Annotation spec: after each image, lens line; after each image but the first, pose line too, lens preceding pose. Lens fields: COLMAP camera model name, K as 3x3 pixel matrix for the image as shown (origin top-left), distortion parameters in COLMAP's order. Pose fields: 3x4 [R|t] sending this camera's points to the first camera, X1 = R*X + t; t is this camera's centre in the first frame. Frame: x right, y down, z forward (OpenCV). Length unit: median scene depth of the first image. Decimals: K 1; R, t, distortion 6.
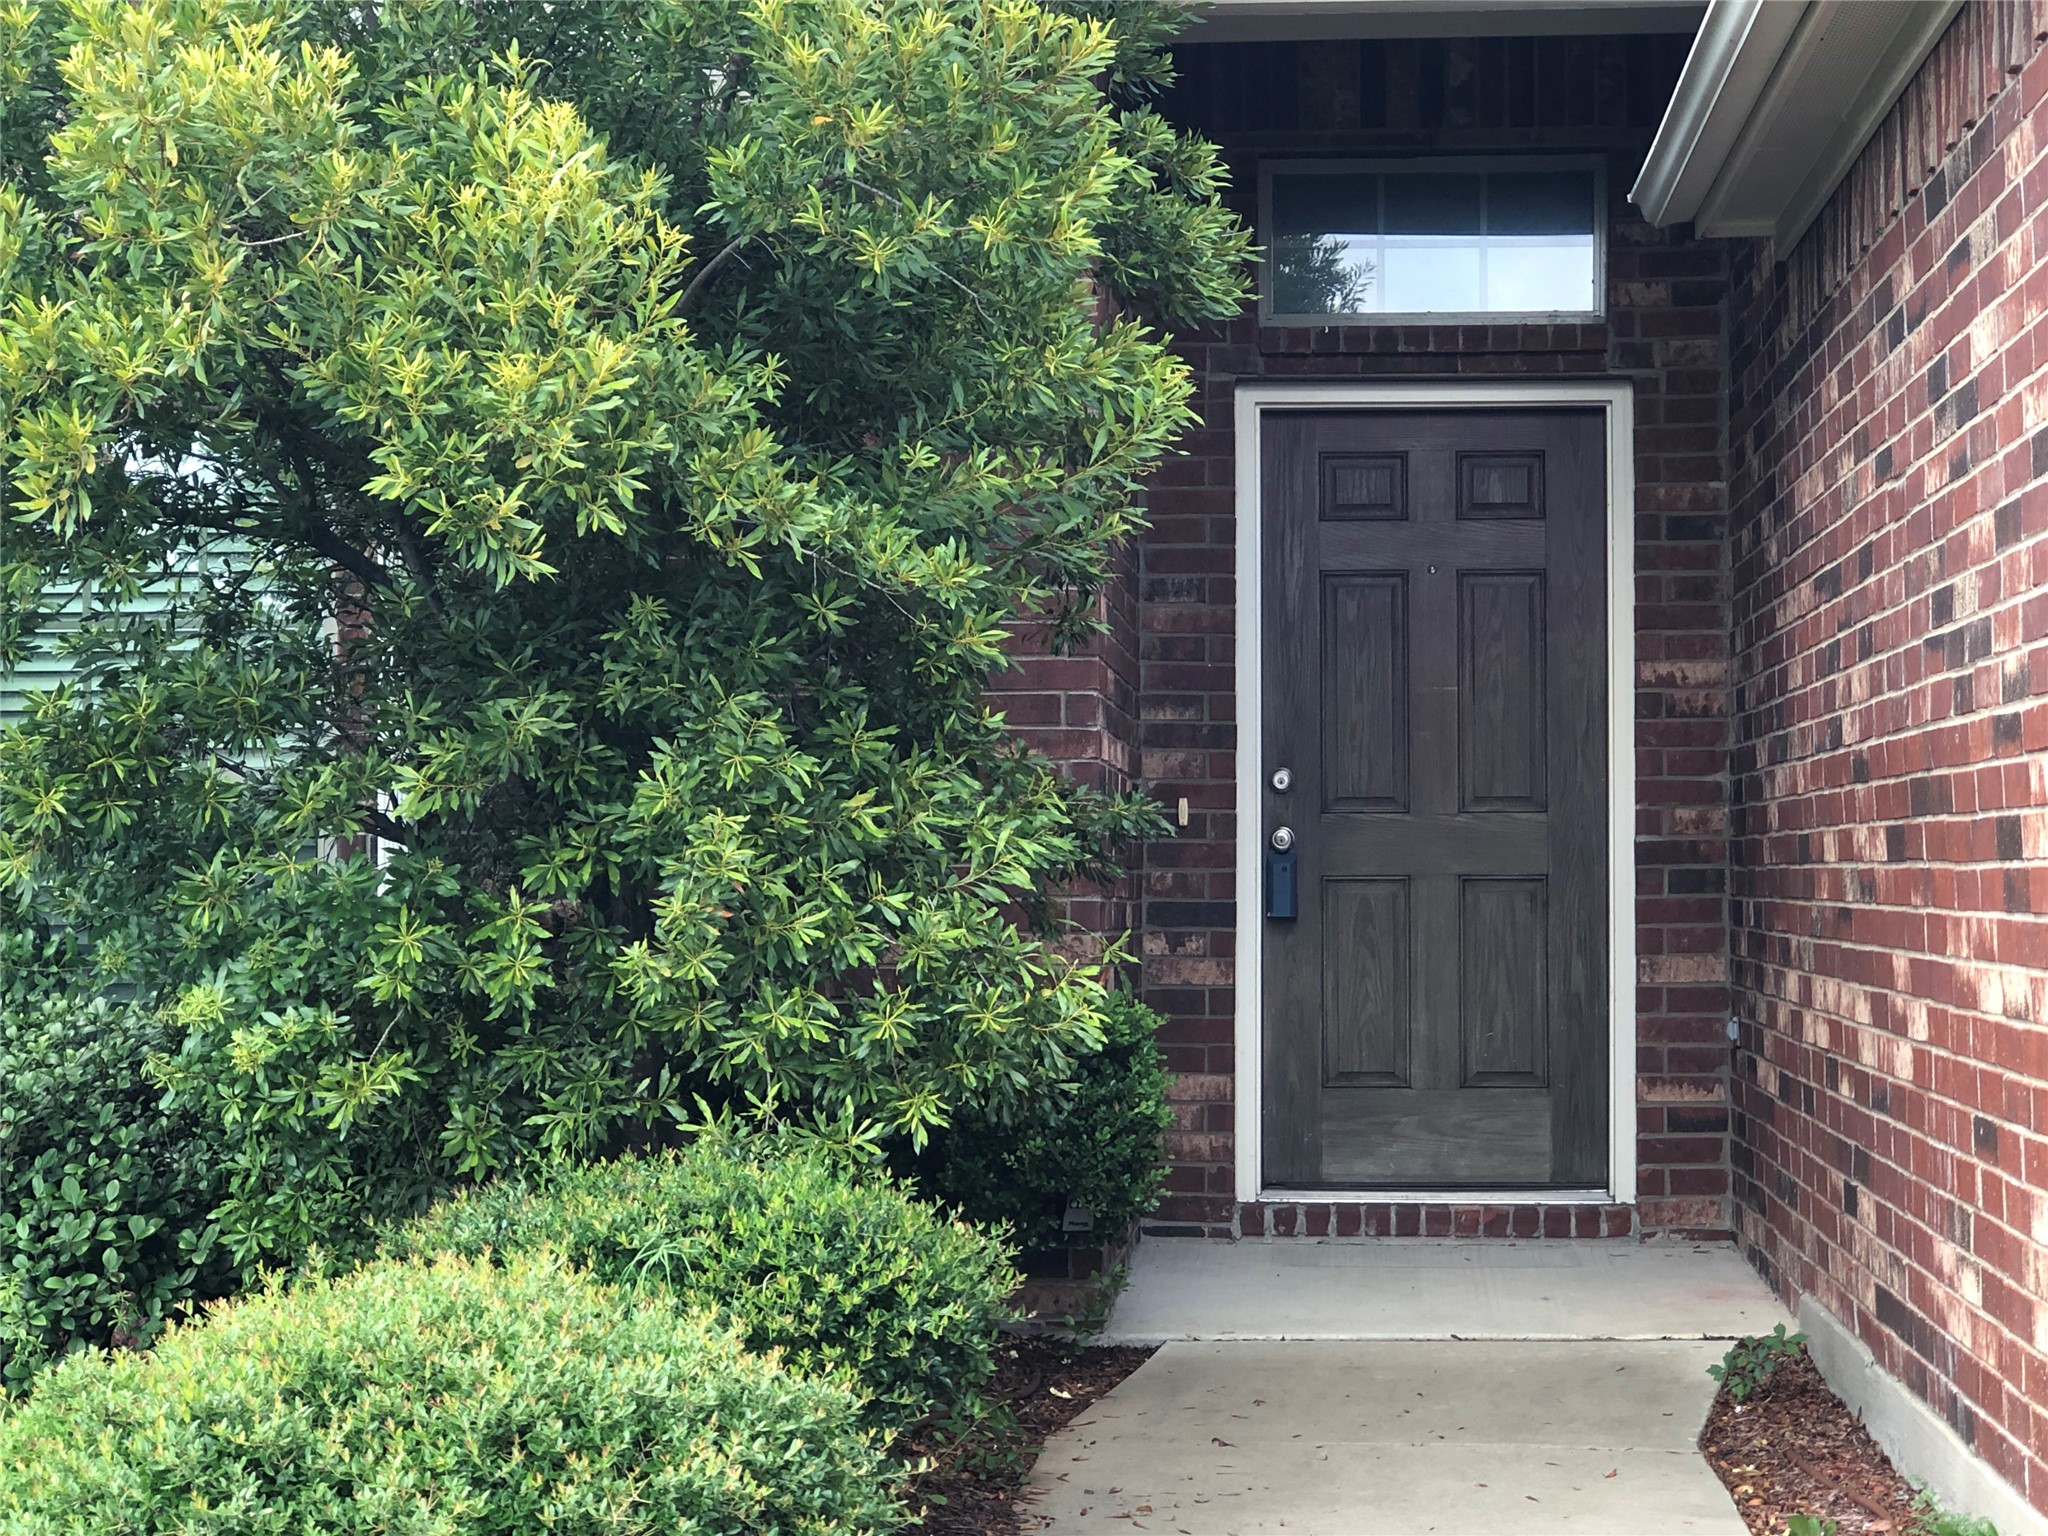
lens RADIAL K [[4235.7, 0, 1023.8], [0, 4235.7, 769.4], [0, 0, 1]] dist [-0.048455, 0.000000]
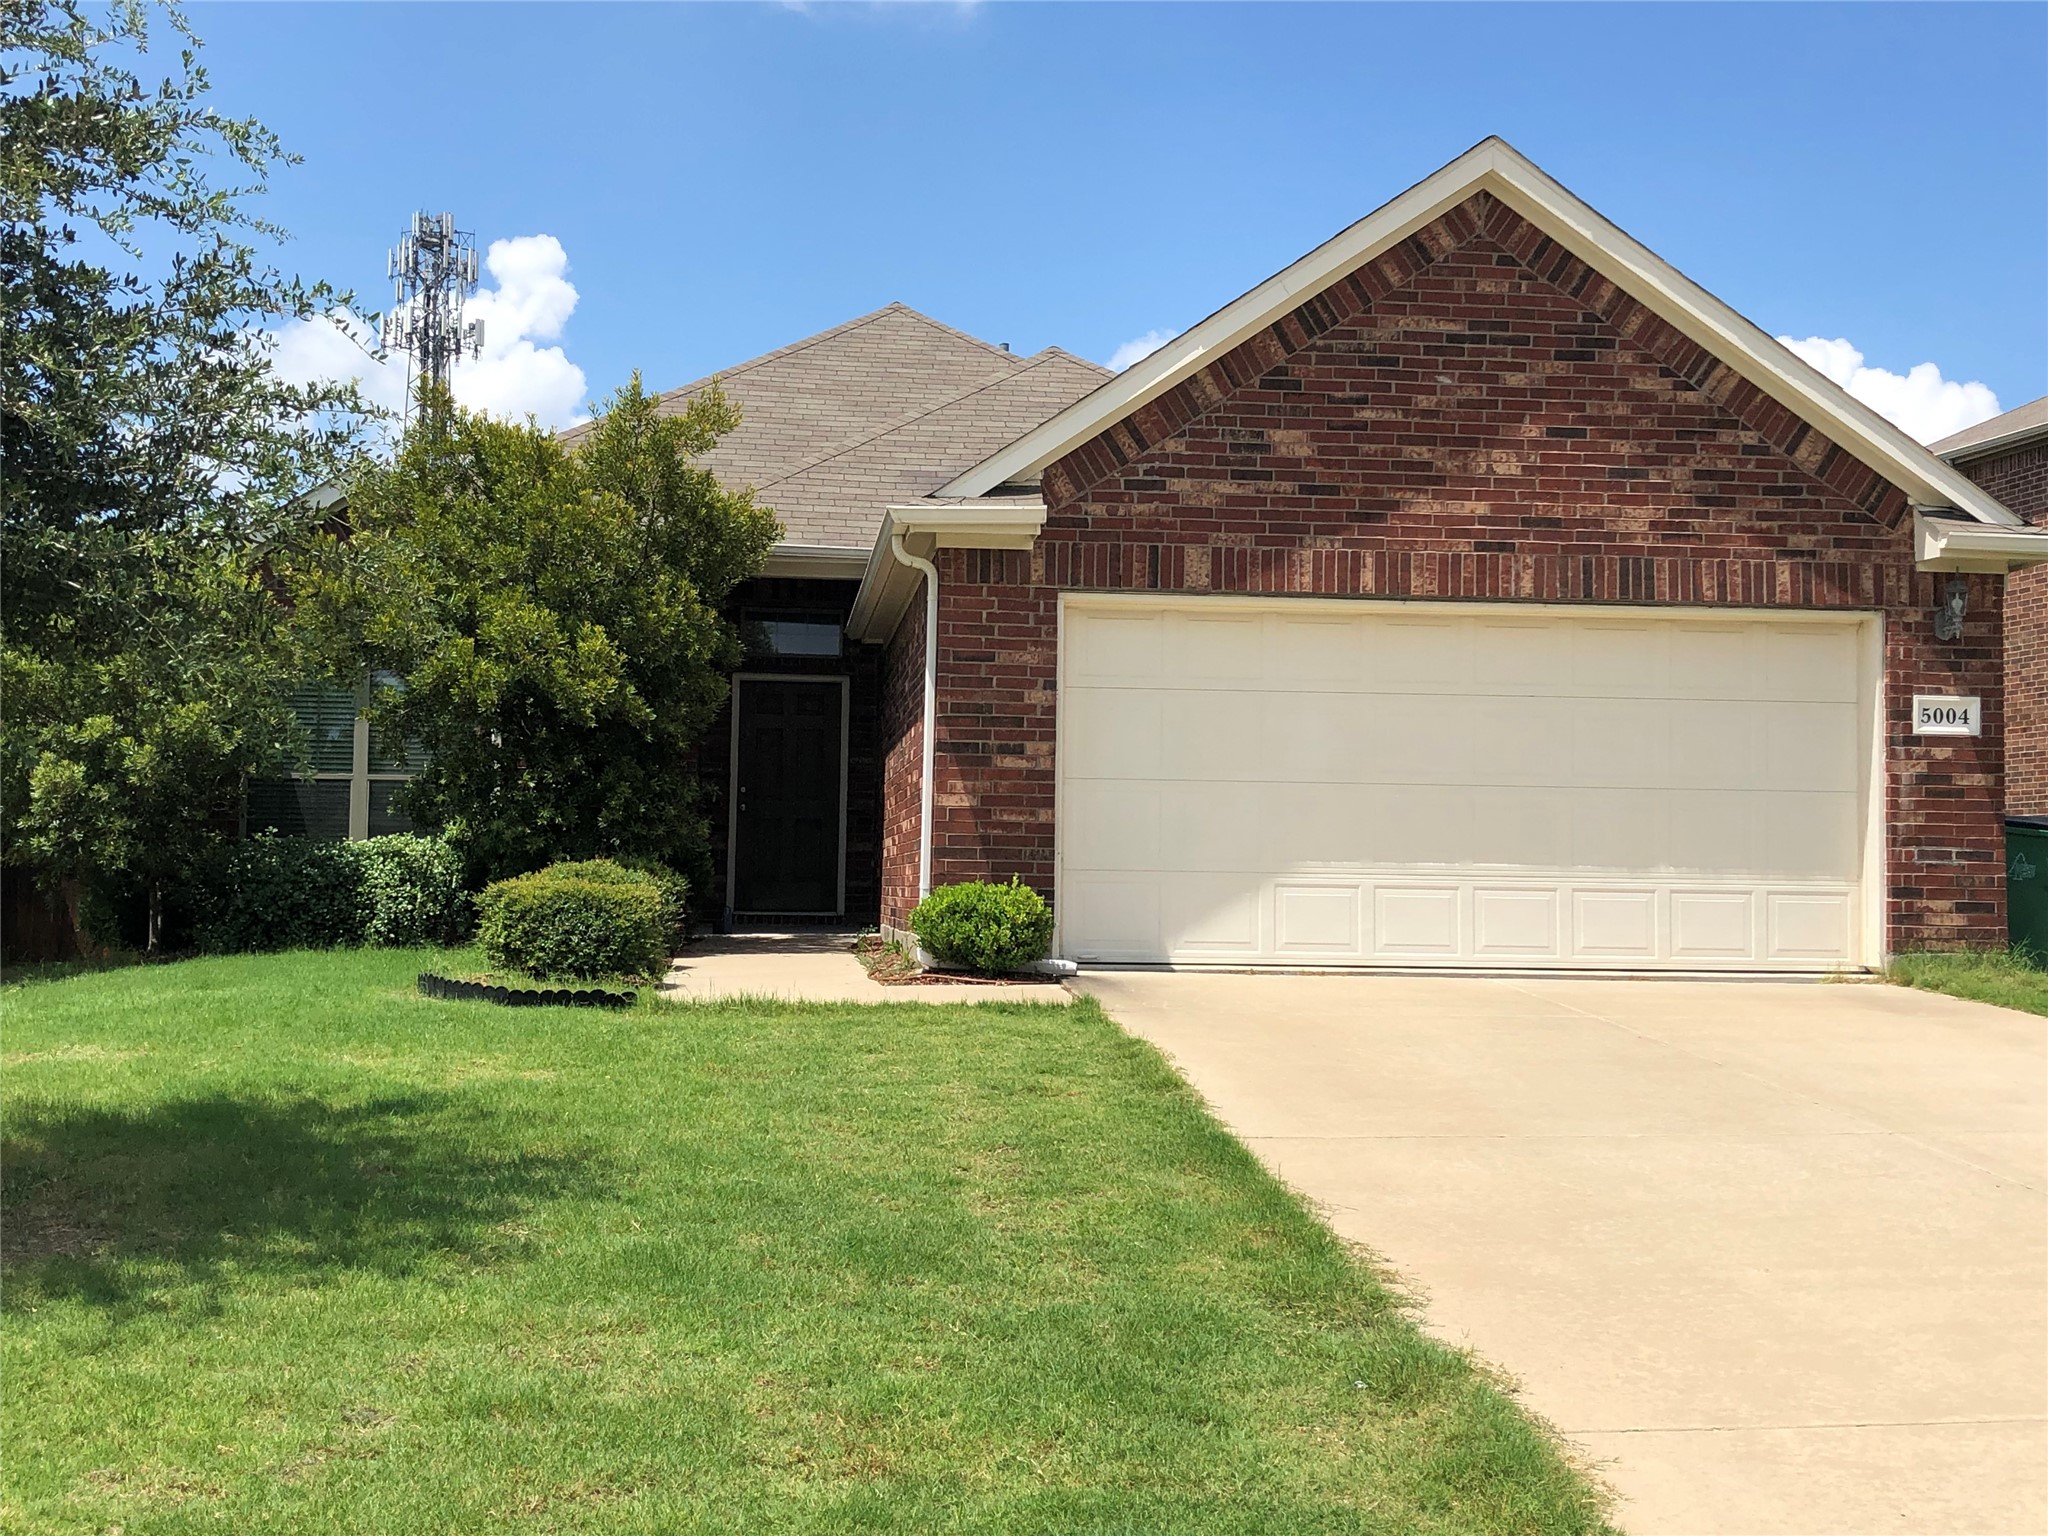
lens RADIAL K [[2386.2, 0, 1024.1], [0, 2386.2, 767.2], [0, 0, 1]] dist [-0.004646, 0.000000]
pose [[0.981702, 0.027066, 0.188488, -0.127258], [-0.021923, 0.999330, -0.029319, 0.056750], [-0.189155, 0.024650, 0.981638, -1.481233]]
